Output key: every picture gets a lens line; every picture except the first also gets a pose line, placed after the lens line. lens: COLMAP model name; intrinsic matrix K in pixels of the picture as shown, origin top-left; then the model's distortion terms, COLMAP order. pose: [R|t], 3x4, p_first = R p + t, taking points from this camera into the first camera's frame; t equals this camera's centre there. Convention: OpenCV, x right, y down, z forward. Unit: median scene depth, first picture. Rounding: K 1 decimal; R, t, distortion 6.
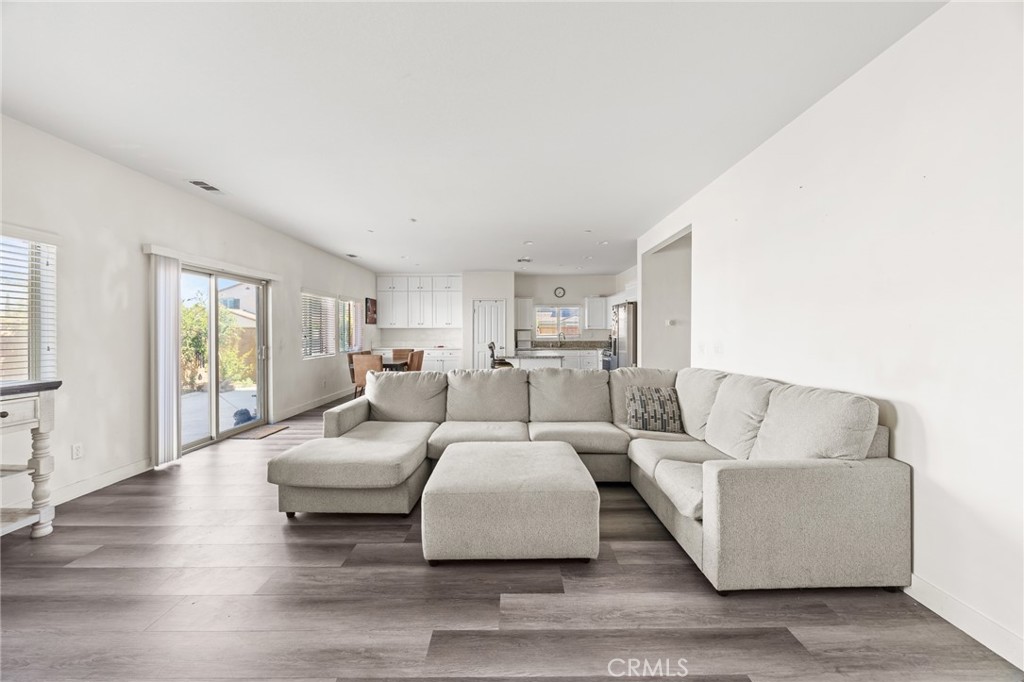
lens RADIAL K [[387.3, 0, 518.4], [0, 387.3, 338.3], [0, 0, 1]] dist [-0.002243, -0.000303]
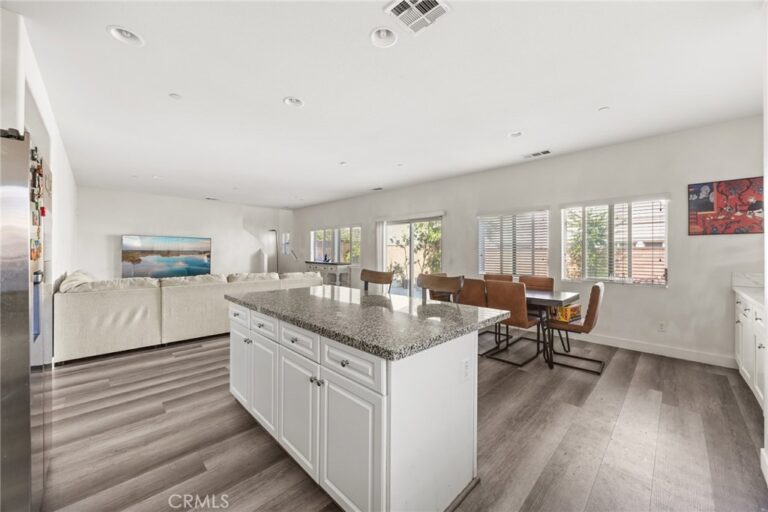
lens RADIAL K [[290.5, 0, 388.8], [0, 290.5, 254.0], [0, 0, 1]] dist [-0.002243, -0.000303]
pose [[-0.709134, 0.004059, -0.705062, 0.156530], [-0.013918, 0.999708, 0.019754, -0.013630], [0.704936, 0.023821, -0.708870, 0.943948]]
